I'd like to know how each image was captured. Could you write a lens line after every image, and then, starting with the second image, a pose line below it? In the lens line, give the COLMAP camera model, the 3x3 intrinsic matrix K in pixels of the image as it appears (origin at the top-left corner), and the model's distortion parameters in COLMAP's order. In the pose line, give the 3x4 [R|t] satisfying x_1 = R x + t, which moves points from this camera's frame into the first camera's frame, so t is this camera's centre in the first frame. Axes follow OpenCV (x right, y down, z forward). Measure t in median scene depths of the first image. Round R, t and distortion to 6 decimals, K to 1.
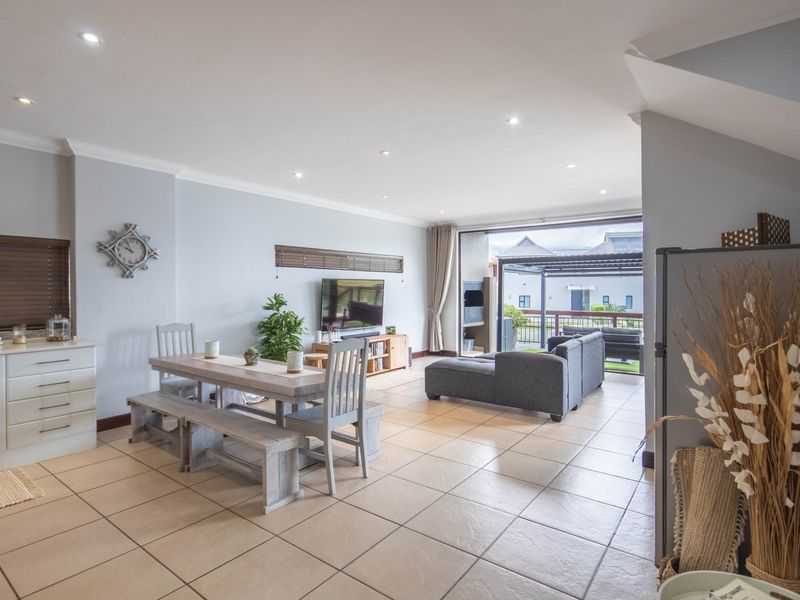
lens RADIAL K [[435.5, 0, 402.0], [0, 435.5, 293.0], [0, 0, 1]] dist [0.009821, 0.002239]
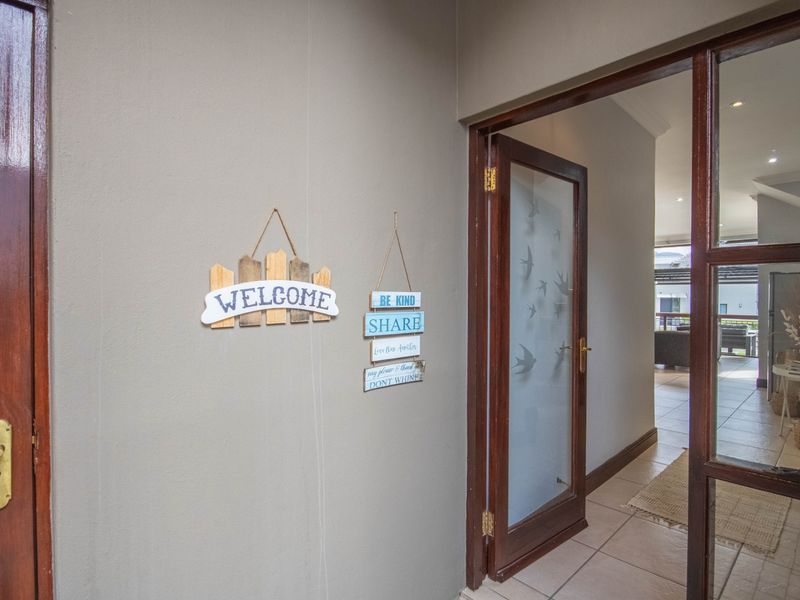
lens RADIAL K [[435.5, 0, 396.5], [0, 435.5, 301.9], [0, 0, 1]] dist [0.009821, 0.002239]
pose [[0.988251, 0.009362, -0.152549, -0.272915], [-0.008906, 0.999954, 0.003677, 0.018979], [0.152577, -0.002275, 0.988289, -0.431837]]
